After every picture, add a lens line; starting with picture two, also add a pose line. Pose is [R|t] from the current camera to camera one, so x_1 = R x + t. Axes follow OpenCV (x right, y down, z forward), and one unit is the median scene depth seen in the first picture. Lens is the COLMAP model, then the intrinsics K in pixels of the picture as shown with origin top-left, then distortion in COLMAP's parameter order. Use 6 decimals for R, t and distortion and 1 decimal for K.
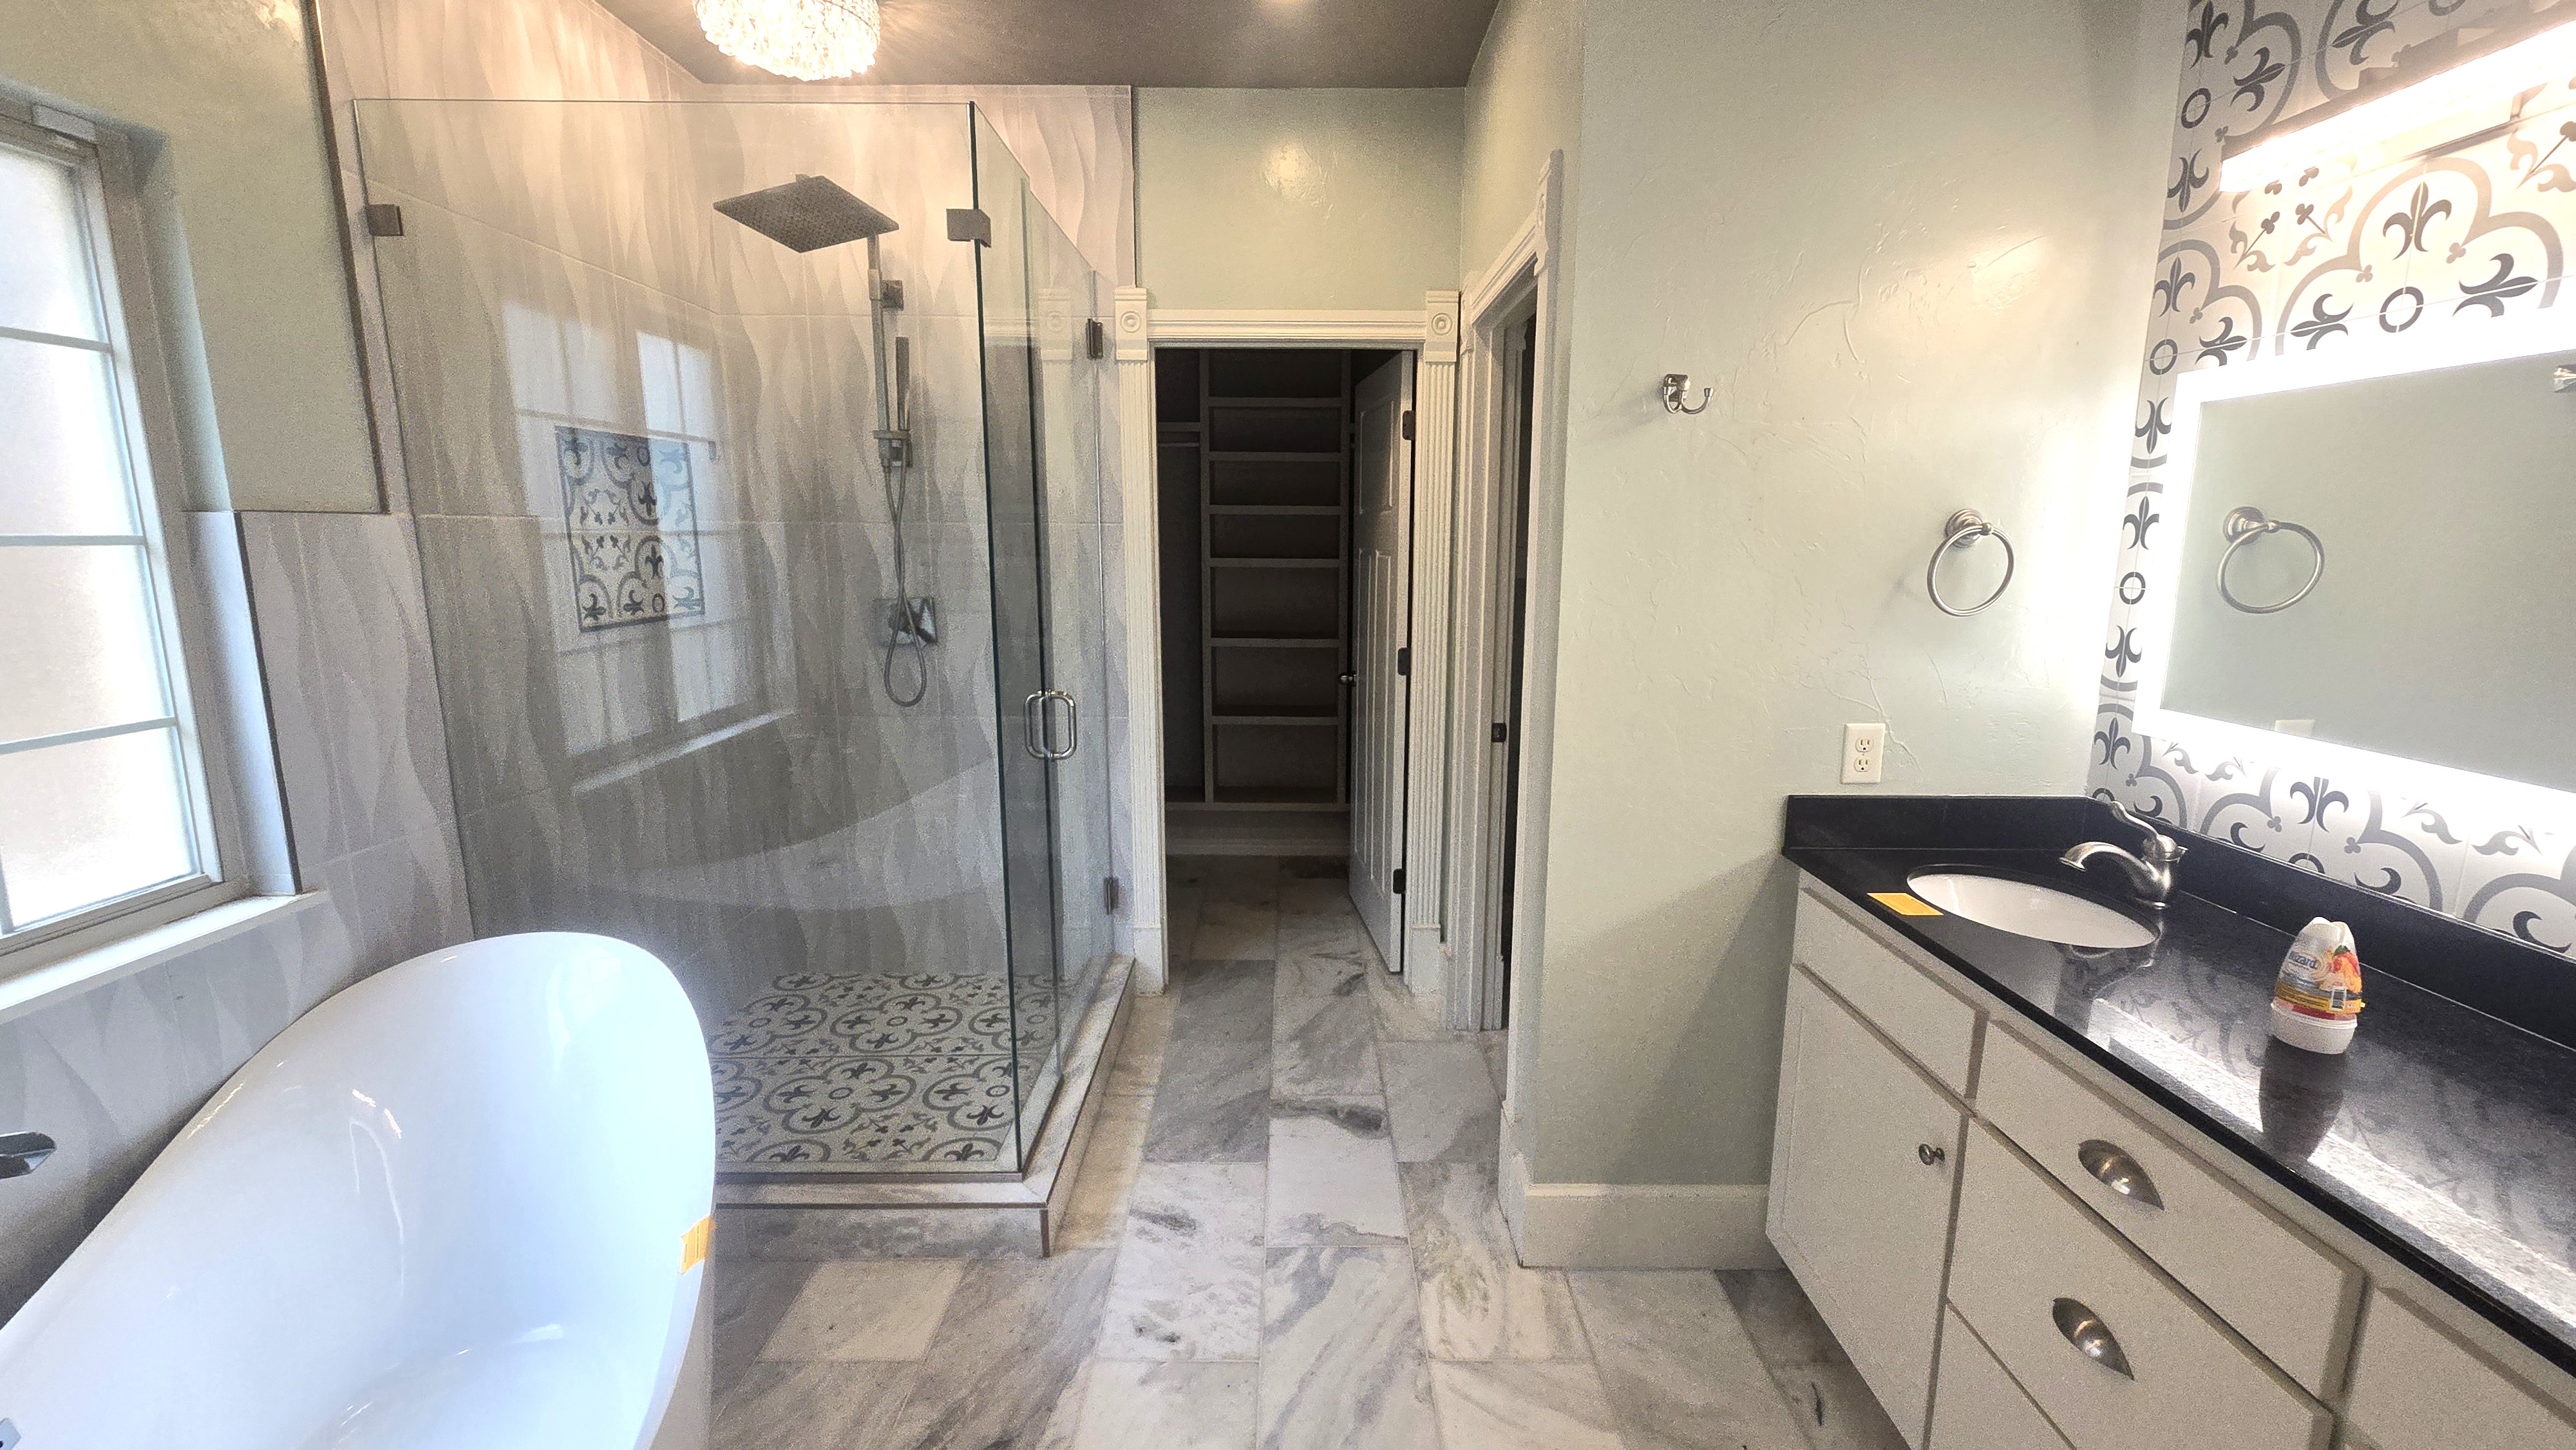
lens RADIAL K [[1068.7, 0, 1294.2], [0, 1068.7, 718.9], [0, 0, 1]] dist [0.004883, 0.000386]
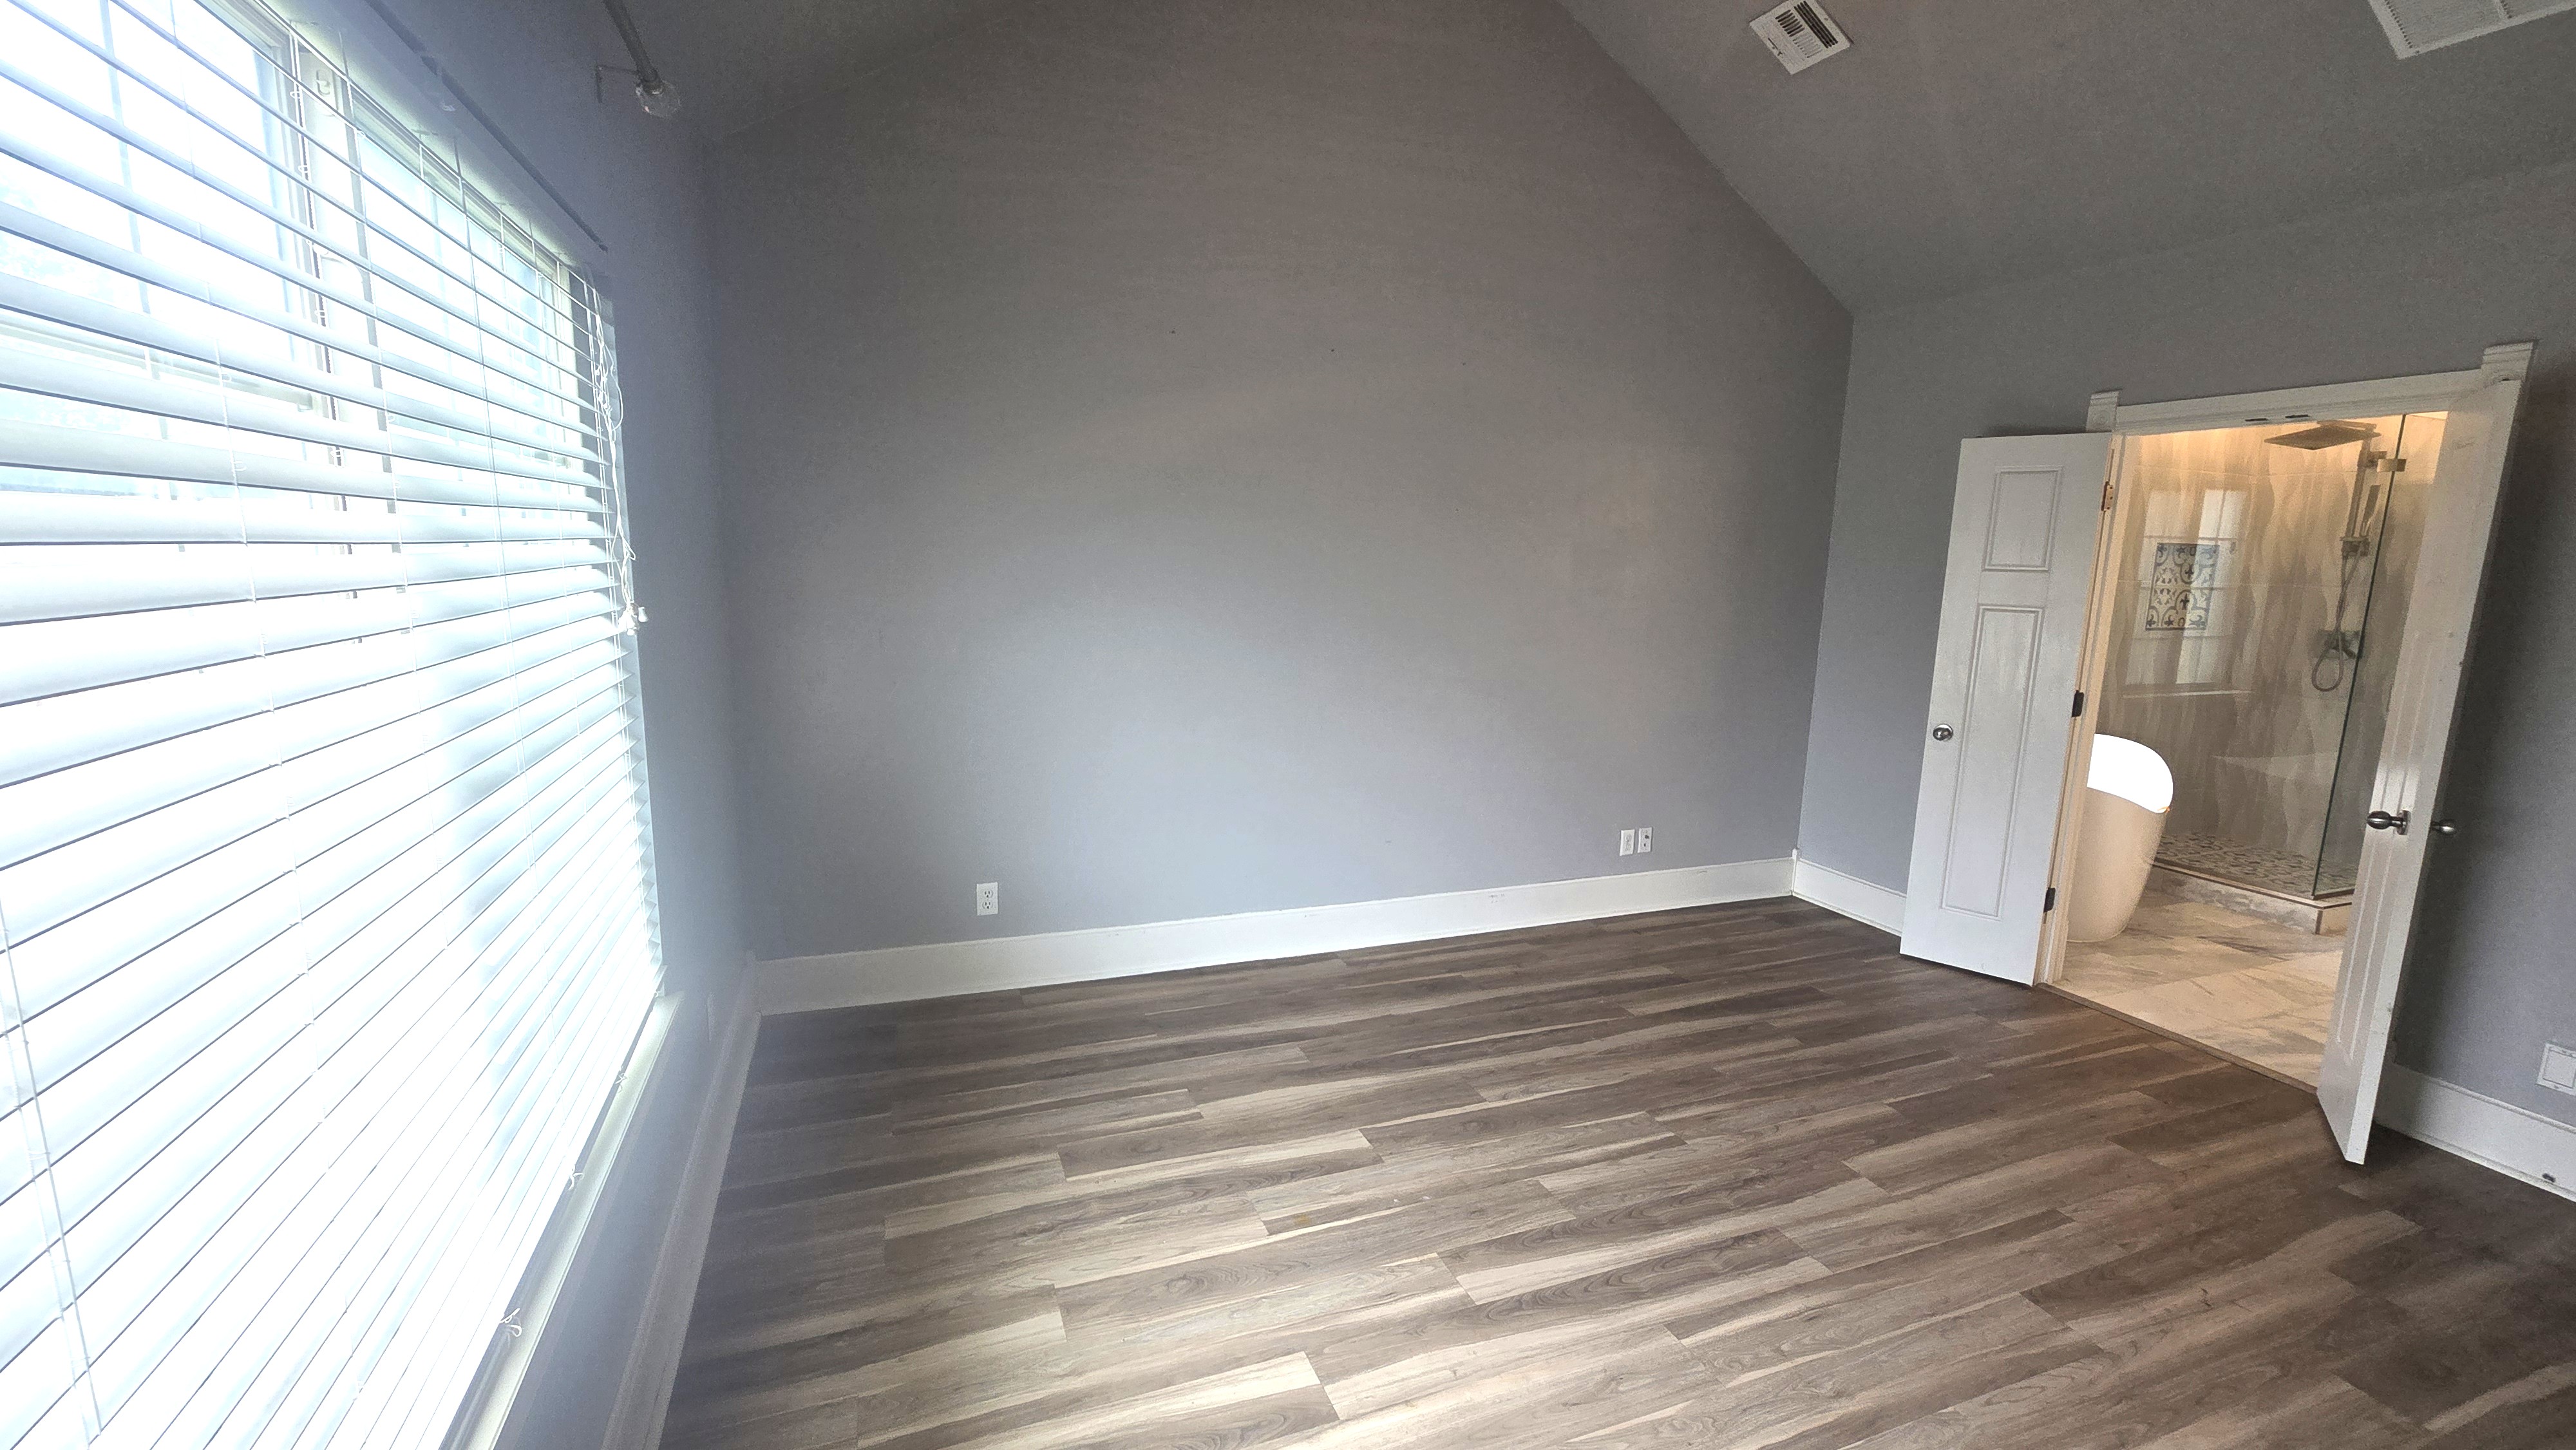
lens RADIAL K [[1068.7, 0, 1293.7], [0, 1068.7, 727.5], [0, 0, 1]] dist [0.004883, 0.000386]
pose [[0.372100, 0.156274, -0.914943, 0.675318], [-0.191919, 0.977377, 0.088886, 0.229282], [0.908135, 0.142521, 0.393674, -1.305566]]
